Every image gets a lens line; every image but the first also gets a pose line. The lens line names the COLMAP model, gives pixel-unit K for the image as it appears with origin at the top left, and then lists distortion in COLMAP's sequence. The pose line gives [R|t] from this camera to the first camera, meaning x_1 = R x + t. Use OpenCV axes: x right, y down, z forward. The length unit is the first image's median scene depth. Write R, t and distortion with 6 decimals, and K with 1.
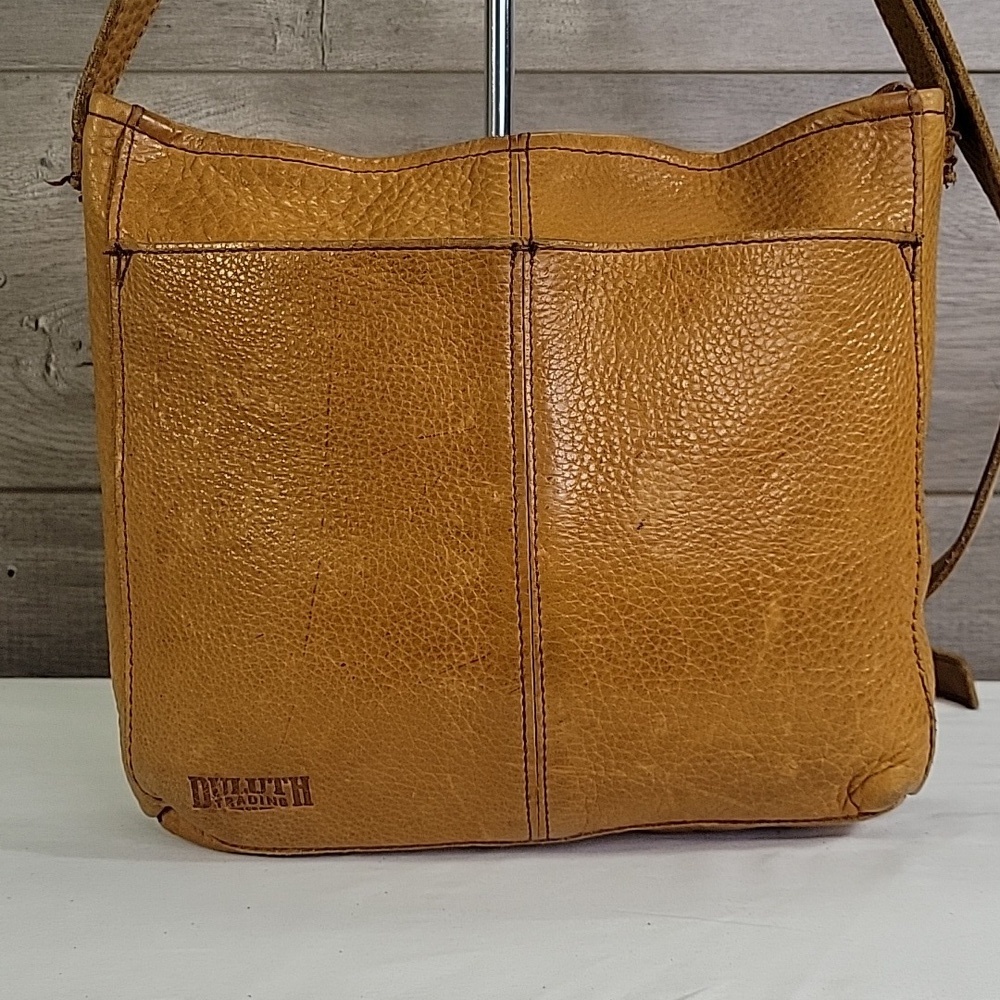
lens RADIAL K [[1639.4, 0, 549.0], [0, 1639.4, 501.9], [0, 0, 1]] dist [-0.035968, 0.052156]
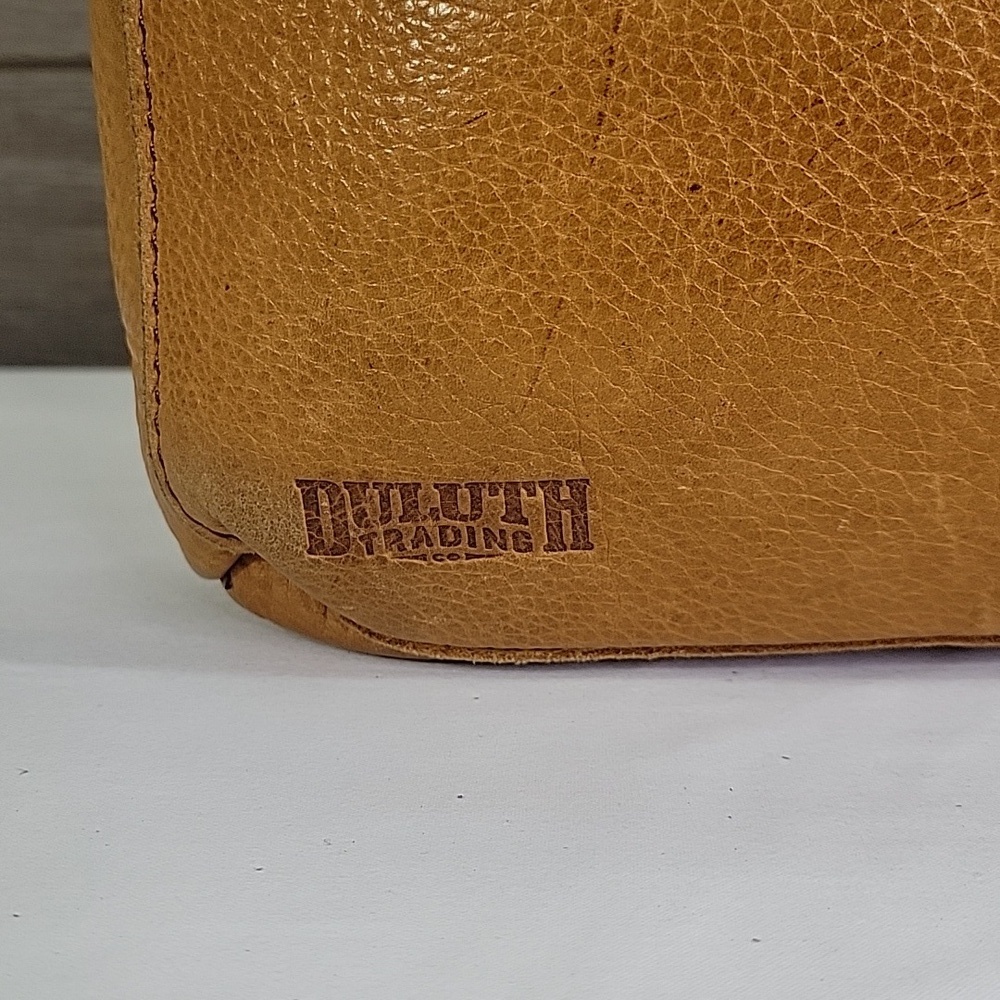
lens RADIAL K [[1639.4, 0, 549.0], [0, 1639.4, 501.9], [0, 0, 1]] dist [-0.035968, 0.052156]
pose [[0.999704, 0.005118, -0.023769, -0.148230], [-0.002045, 0.991830, 0.127554, 0.121991], [0.024228, -0.127468, 0.991547, 0.595343]]
